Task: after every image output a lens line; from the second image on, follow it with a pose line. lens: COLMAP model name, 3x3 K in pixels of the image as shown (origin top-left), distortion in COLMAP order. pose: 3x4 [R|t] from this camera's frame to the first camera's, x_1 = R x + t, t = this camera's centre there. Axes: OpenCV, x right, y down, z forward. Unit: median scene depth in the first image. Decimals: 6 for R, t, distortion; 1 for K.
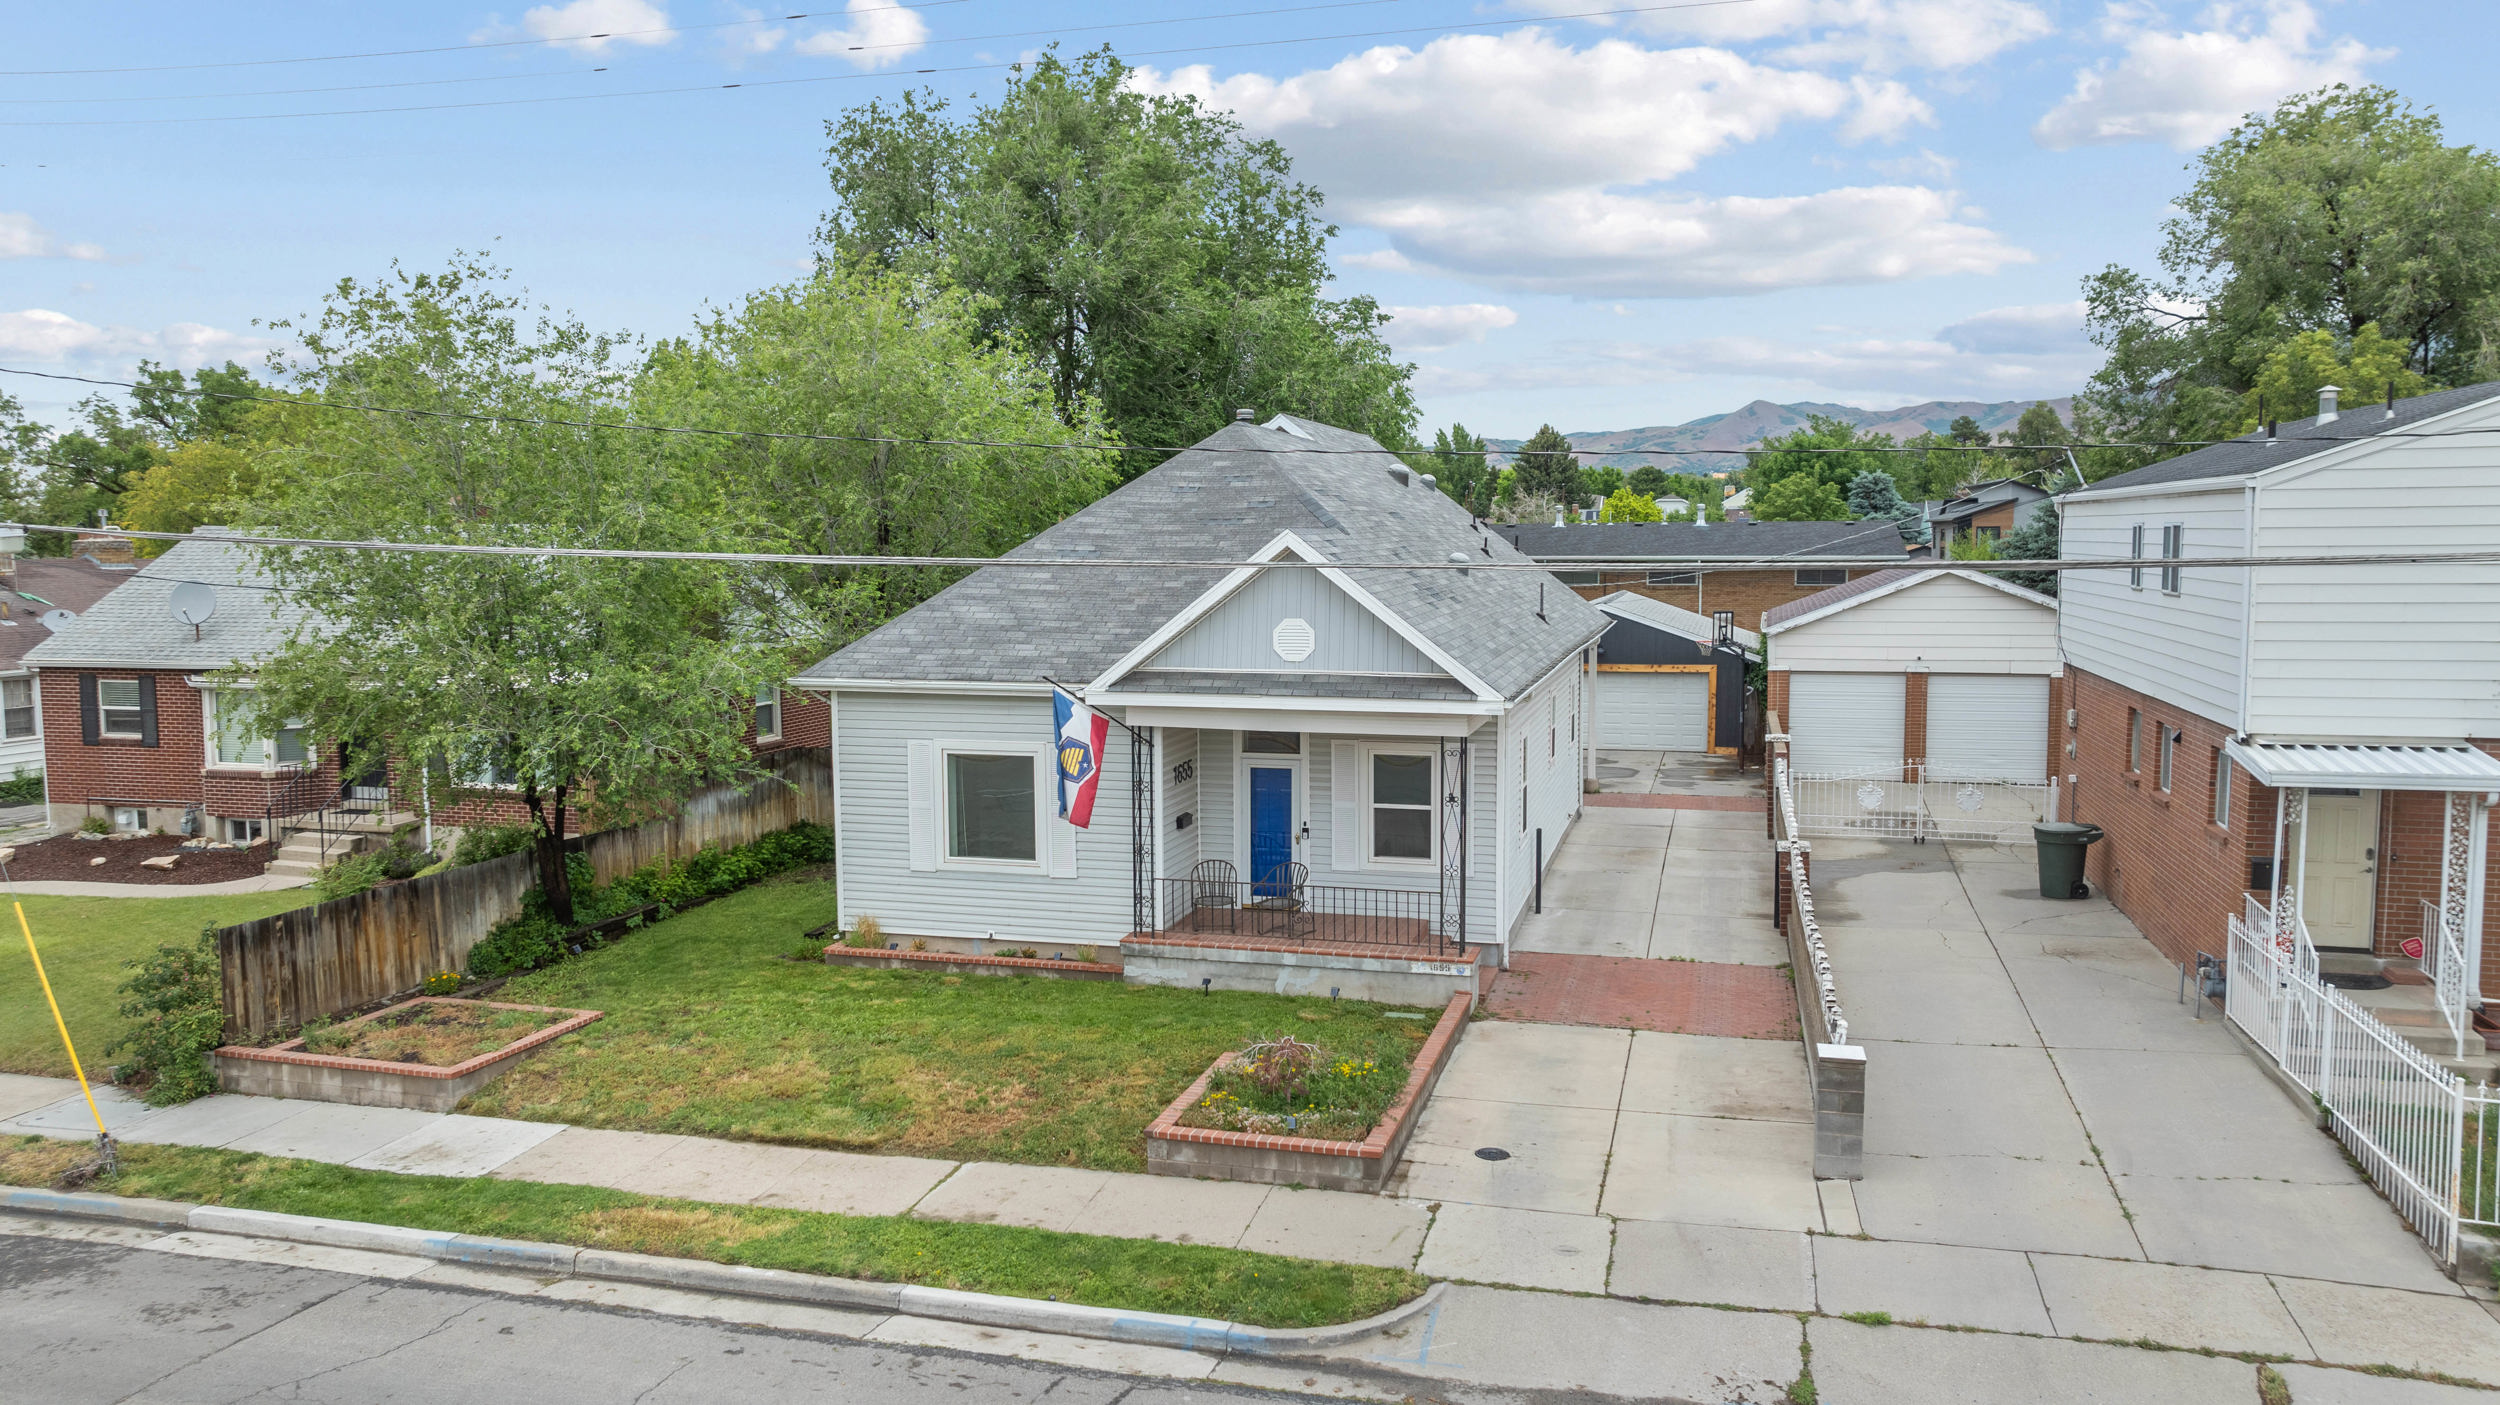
lens RADIAL K [[1773.6, 0, 1246.6], [0, 1773.6, 828.7], [0, 0, 1]] dist [-0.047568, 0.051371]
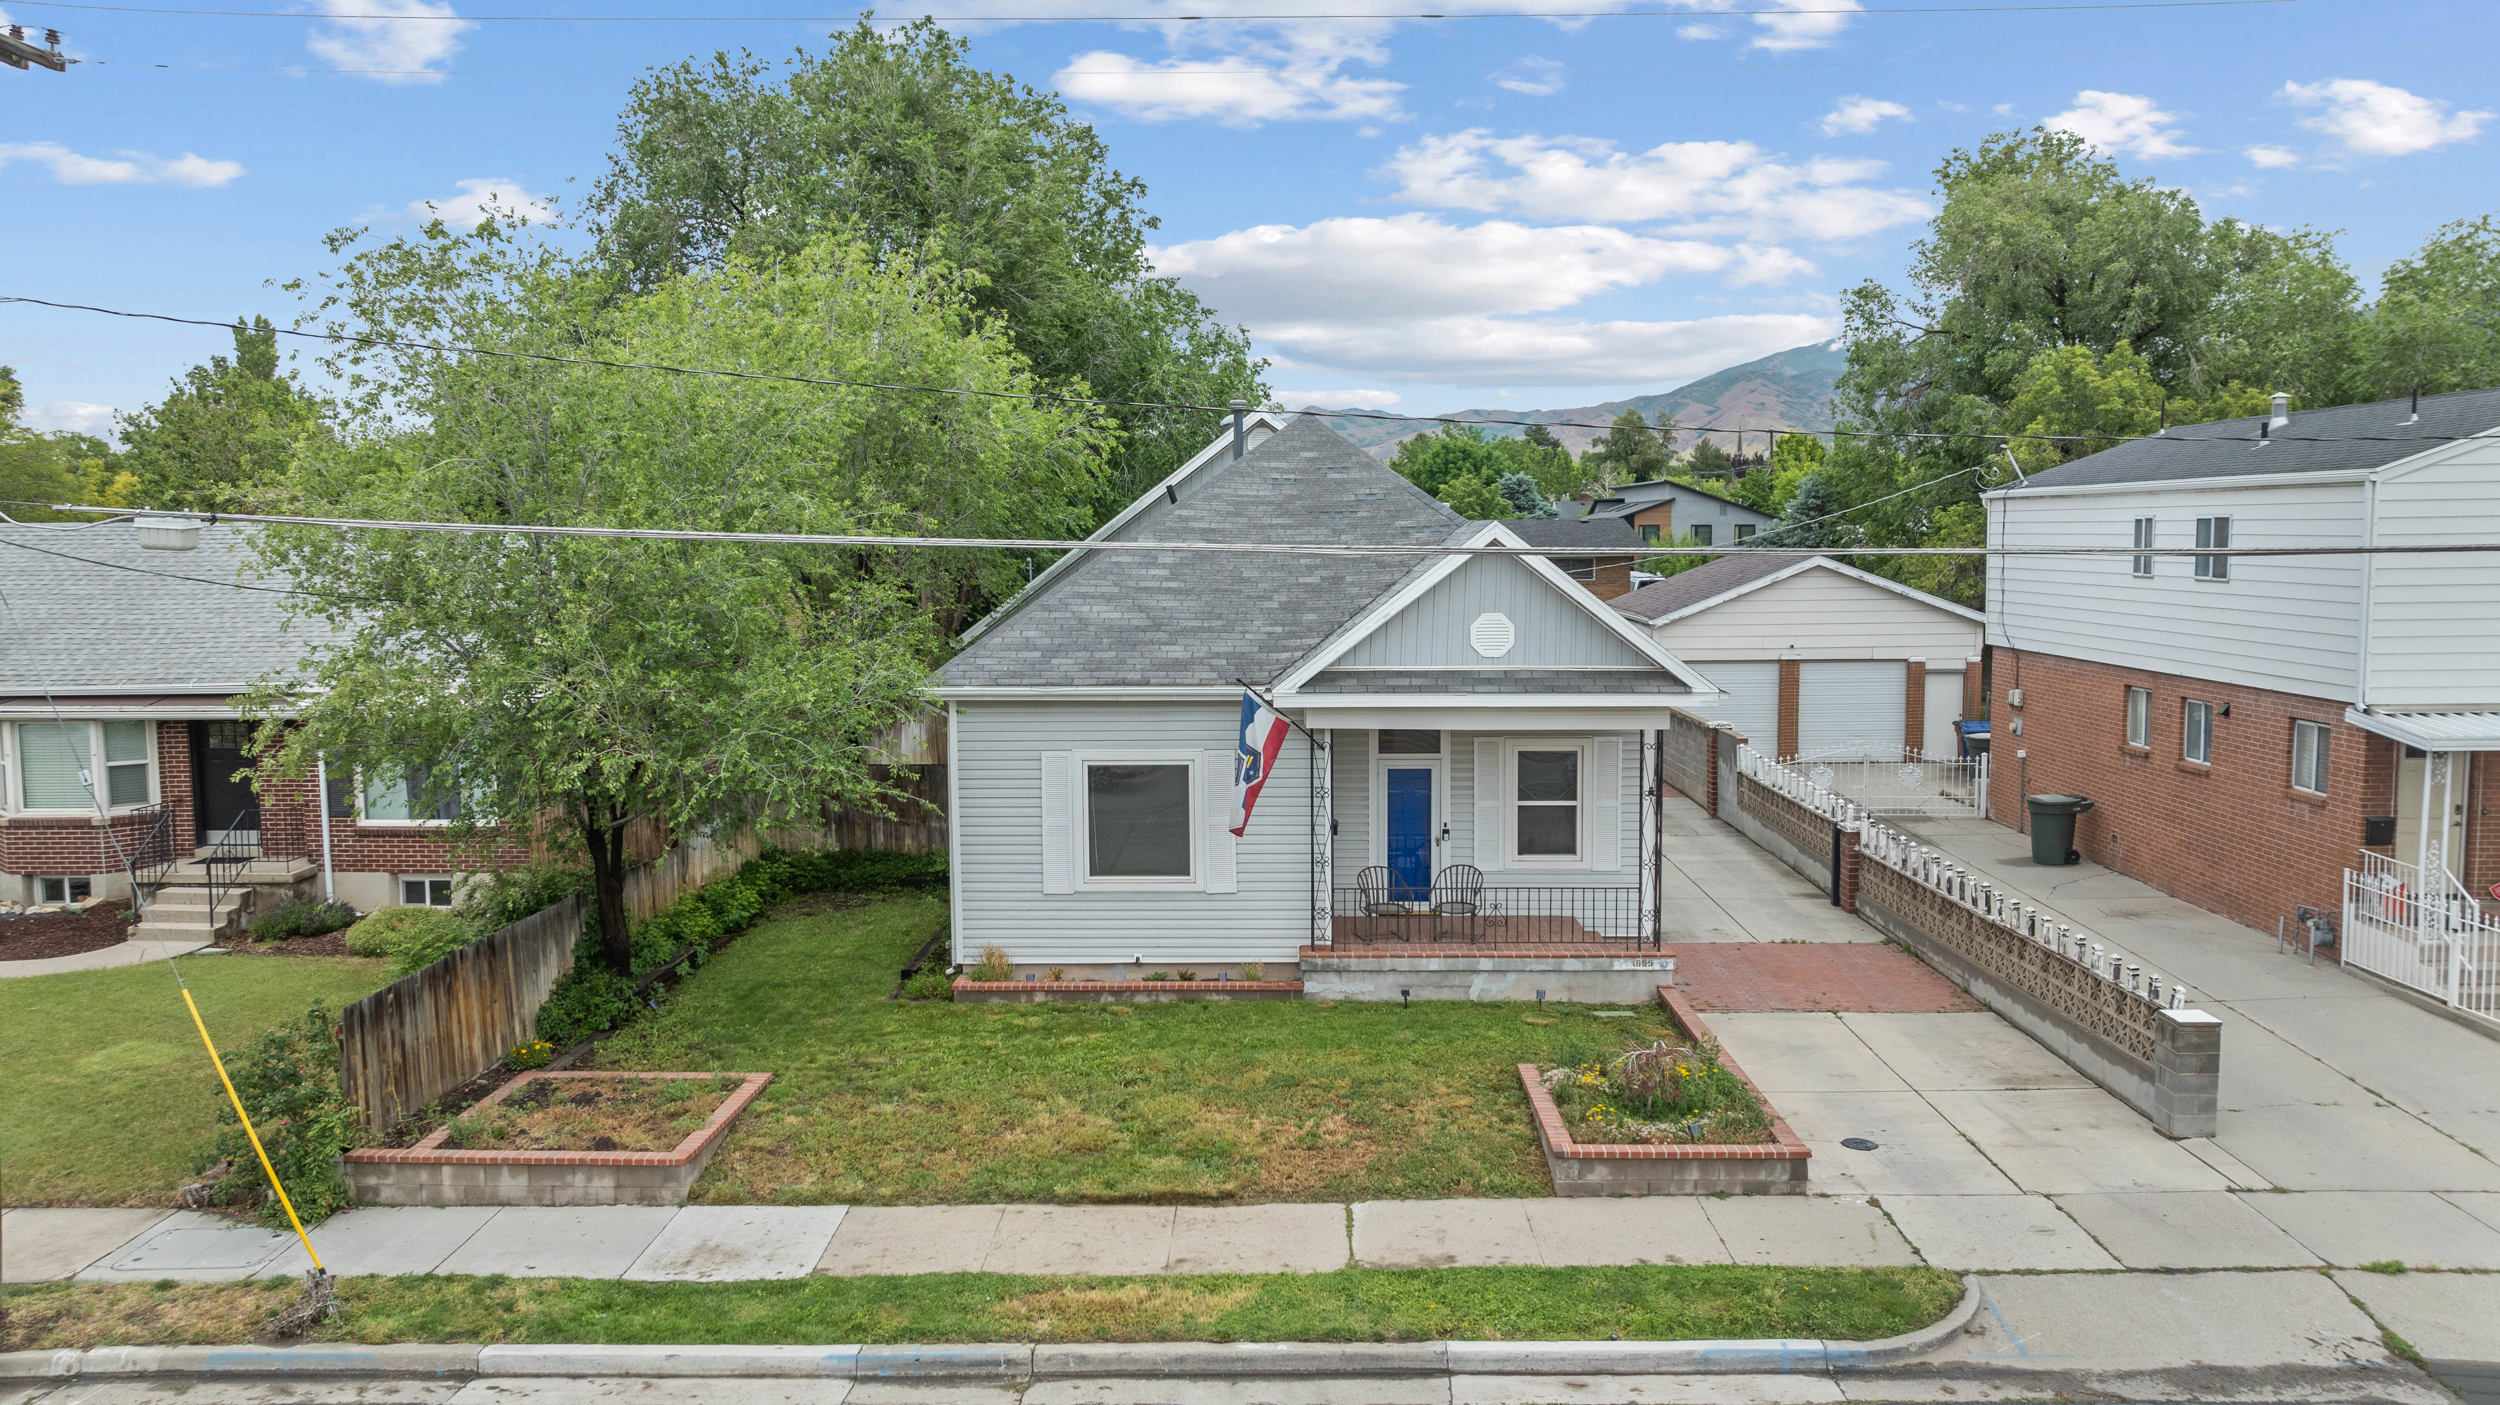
lens RADIAL K [[1780.0, 0, 1483.9], [0, 1780.0, 814.9], [0, 0, 1]] dist [-0.030258, 0.000892]
pose [[0.967121, -0.041732, 0.250871, -0.257324], [0.043565, 0.999049, -0.001753, -0.007567], [-0.250559, 0.012624, 0.968019, 0.067114]]
